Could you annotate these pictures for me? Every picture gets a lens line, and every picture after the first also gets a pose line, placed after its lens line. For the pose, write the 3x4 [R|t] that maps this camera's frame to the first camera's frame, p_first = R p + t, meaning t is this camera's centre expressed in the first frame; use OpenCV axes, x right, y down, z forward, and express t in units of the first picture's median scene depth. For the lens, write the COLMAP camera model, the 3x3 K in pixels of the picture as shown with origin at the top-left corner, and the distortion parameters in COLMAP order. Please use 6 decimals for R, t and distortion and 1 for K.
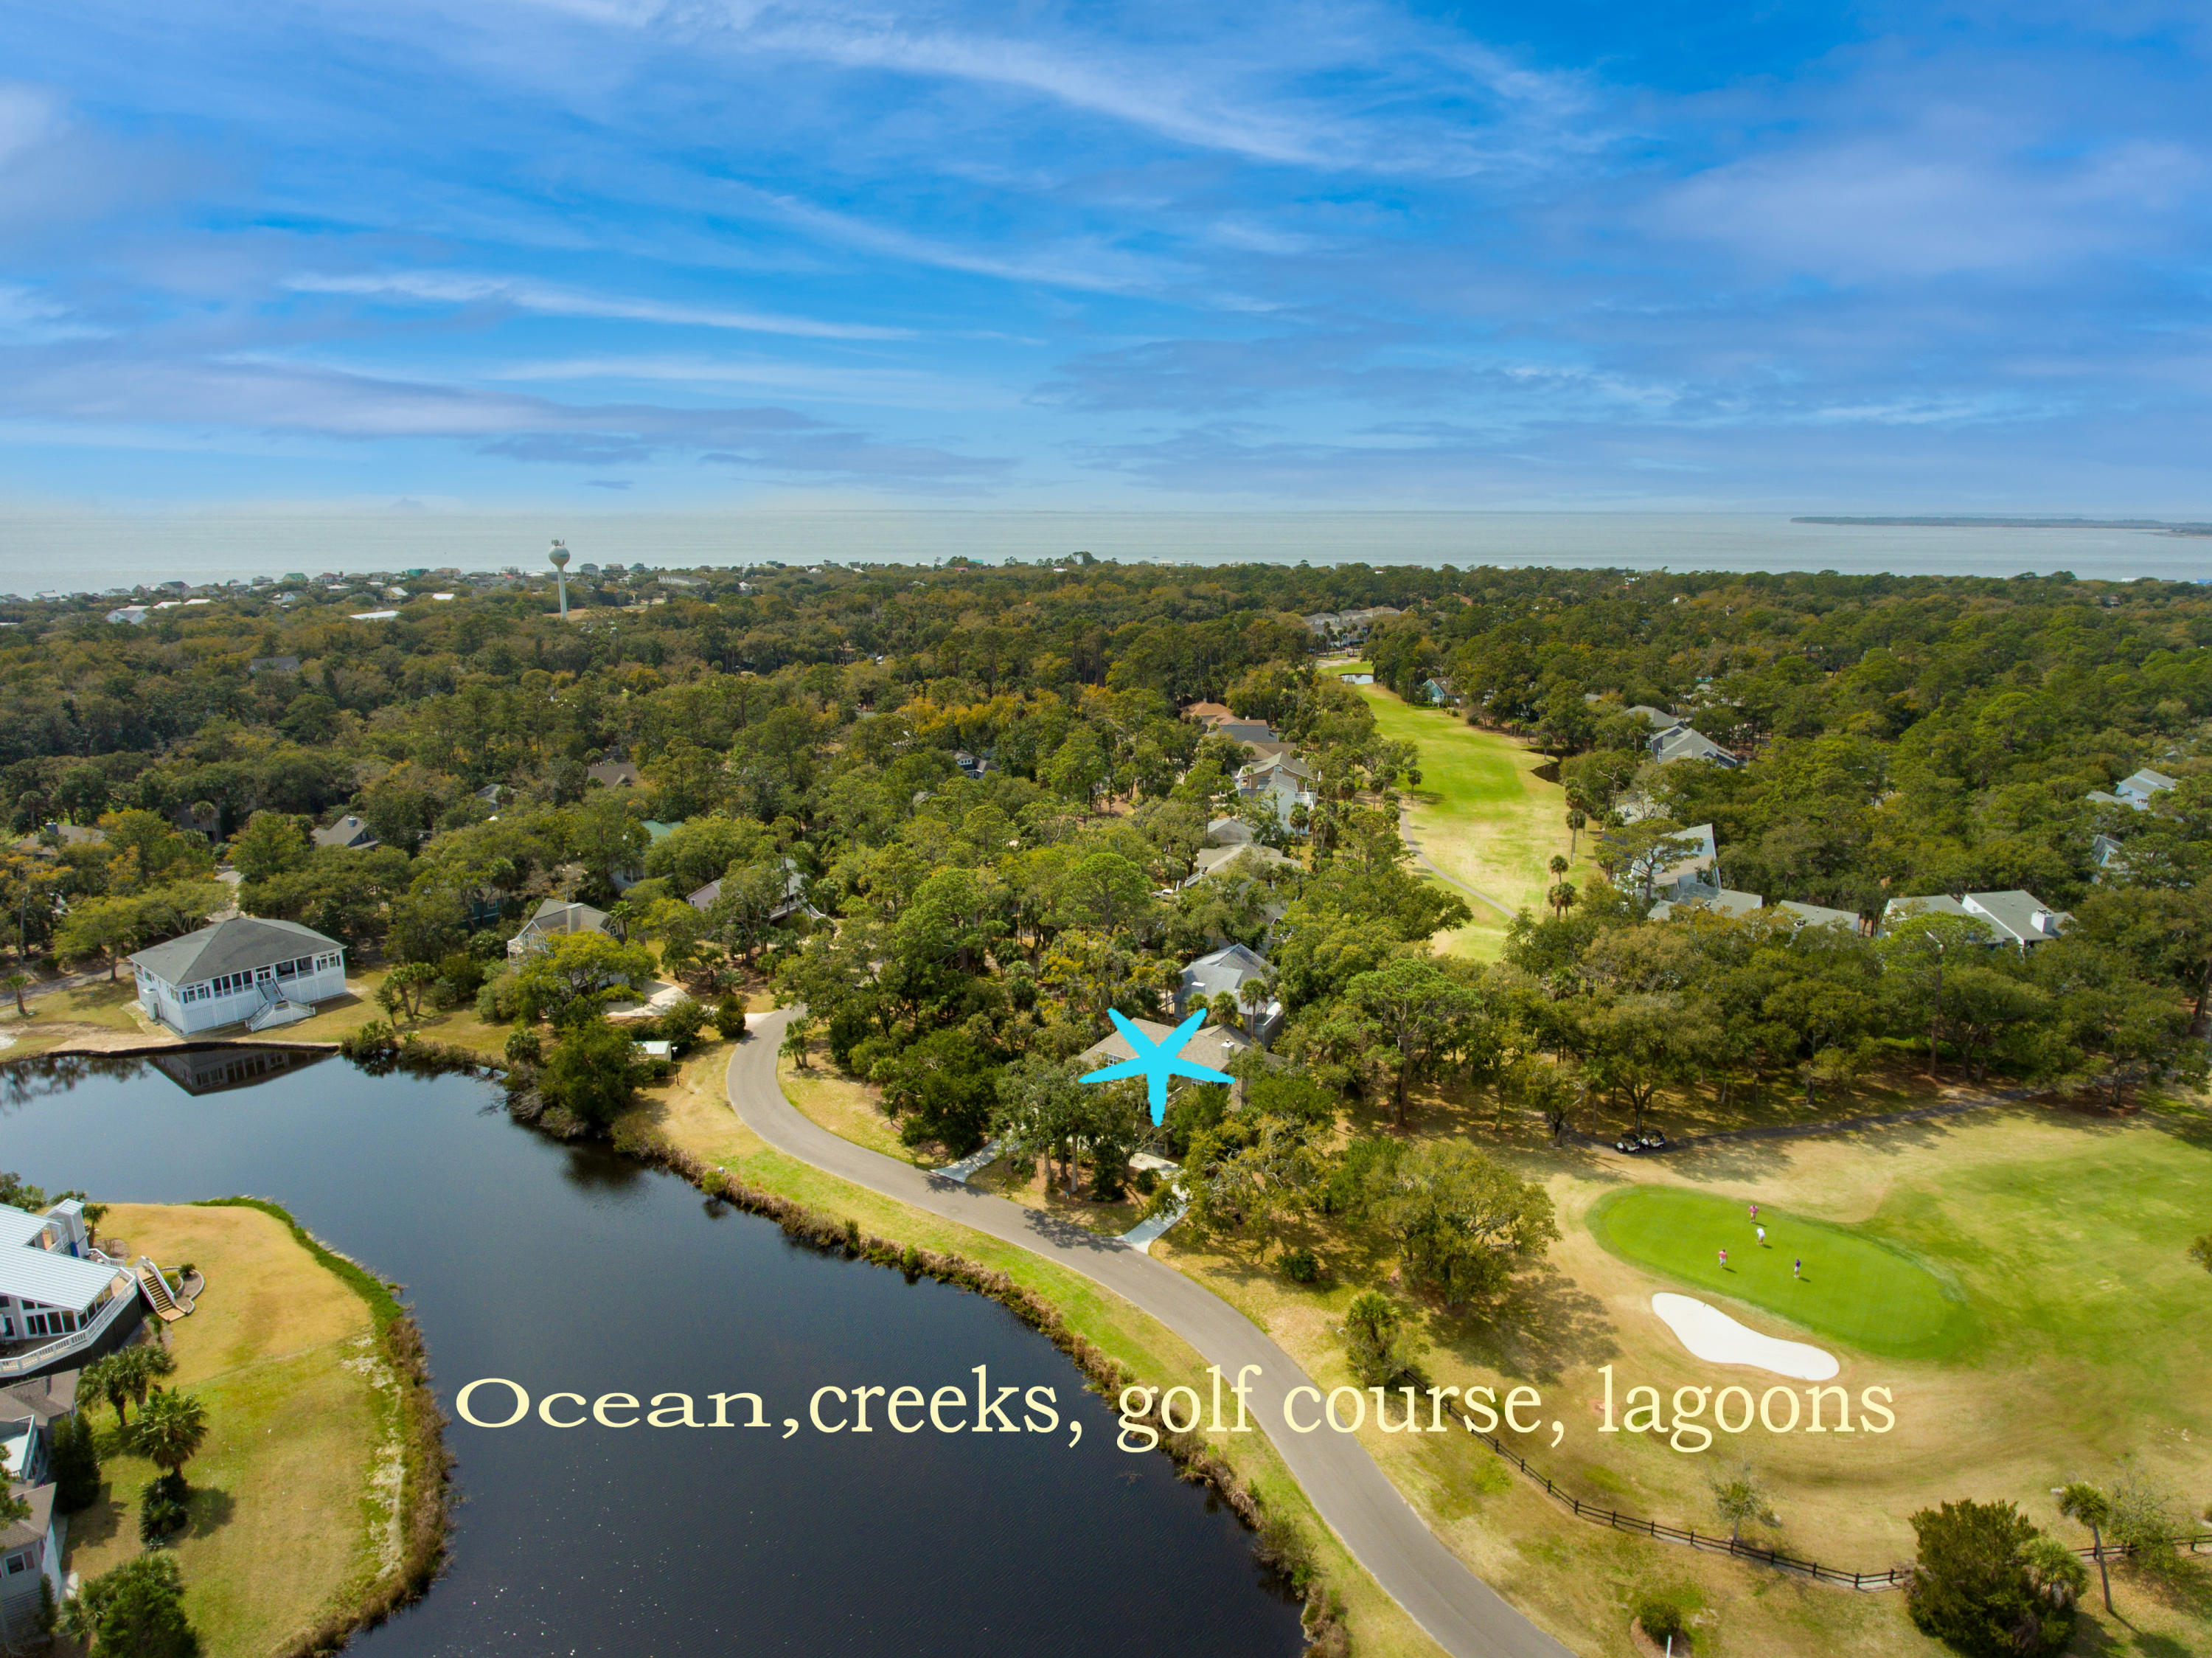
lens RADIAL K [[1292.6, 0, 1106.2], [0, 1292.6, 828.1], [0, 0, 1]] dist [-0.003010, -0.000267]
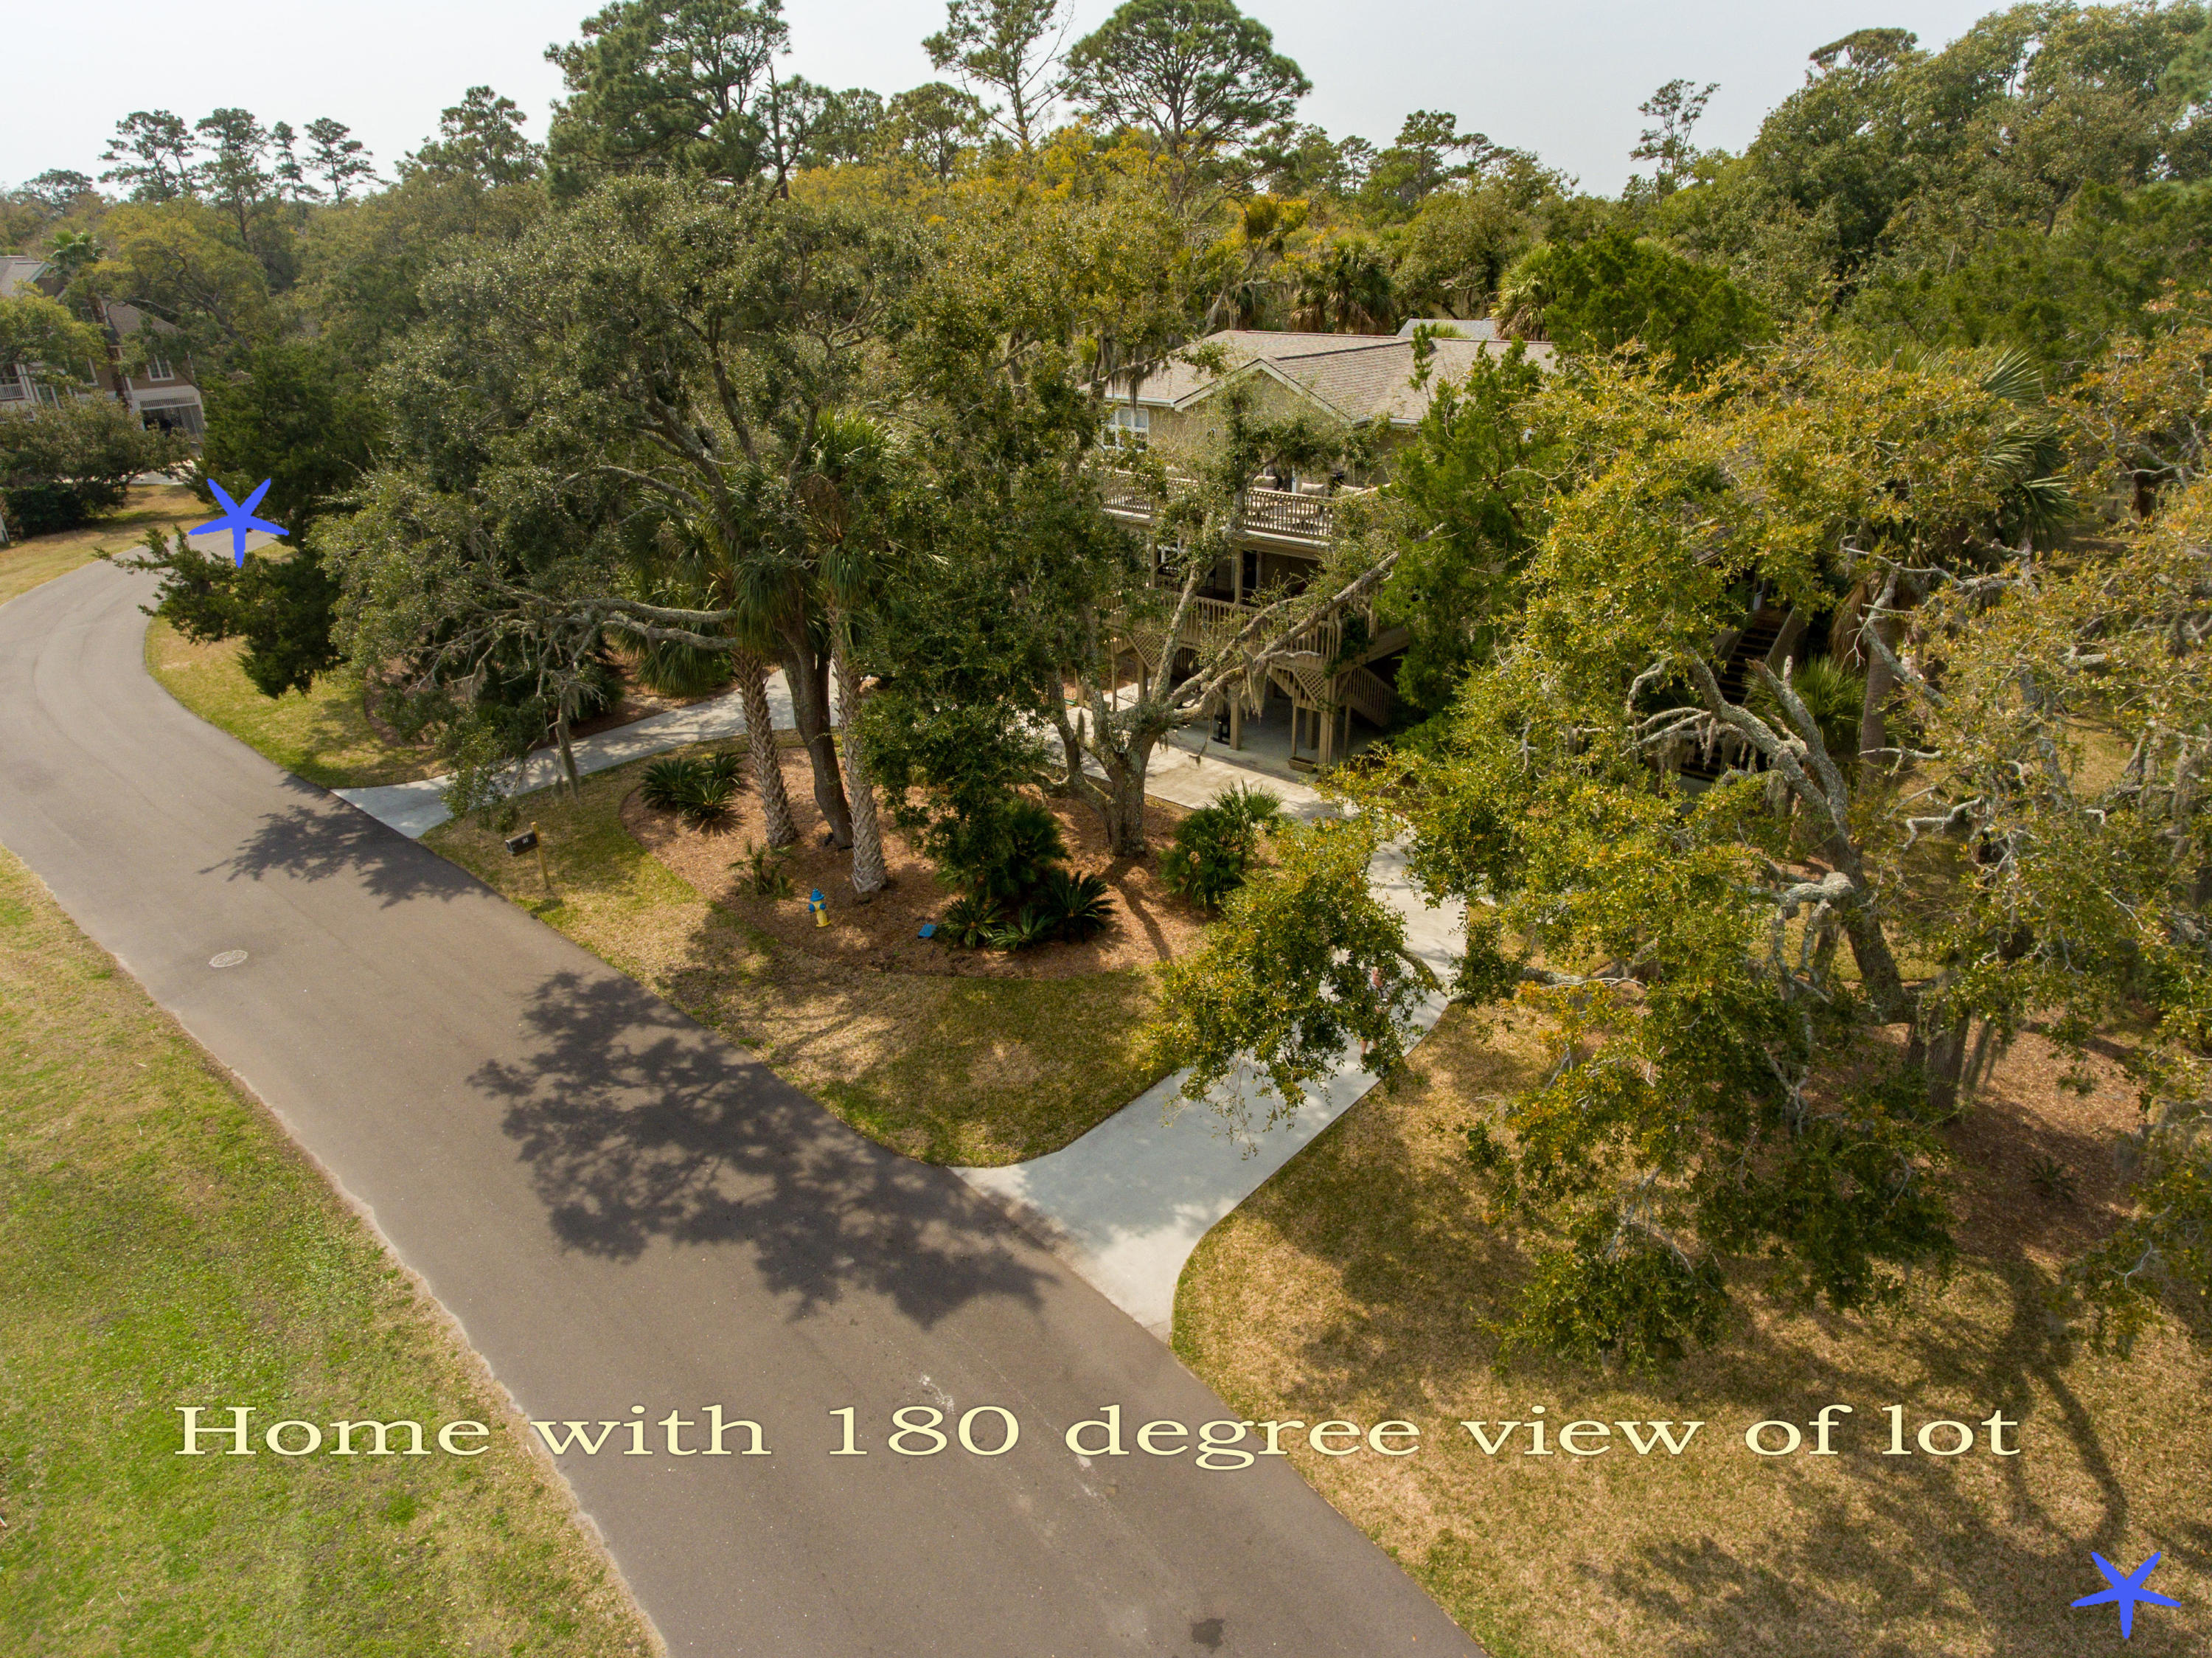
lens RADIAL K [[1292.6, 0, 1105.0], [0, 1292.6, 829.6], [0, 0, 1]] dist [-0.003010, -0.000267]
pose [[0.992790, 0.036377, -0.114216, 0.038412], [-0.014335, 0.982032, 0.188168, 0.246179], [0.119009, -0.185174, 0.975473, 0.856970]]
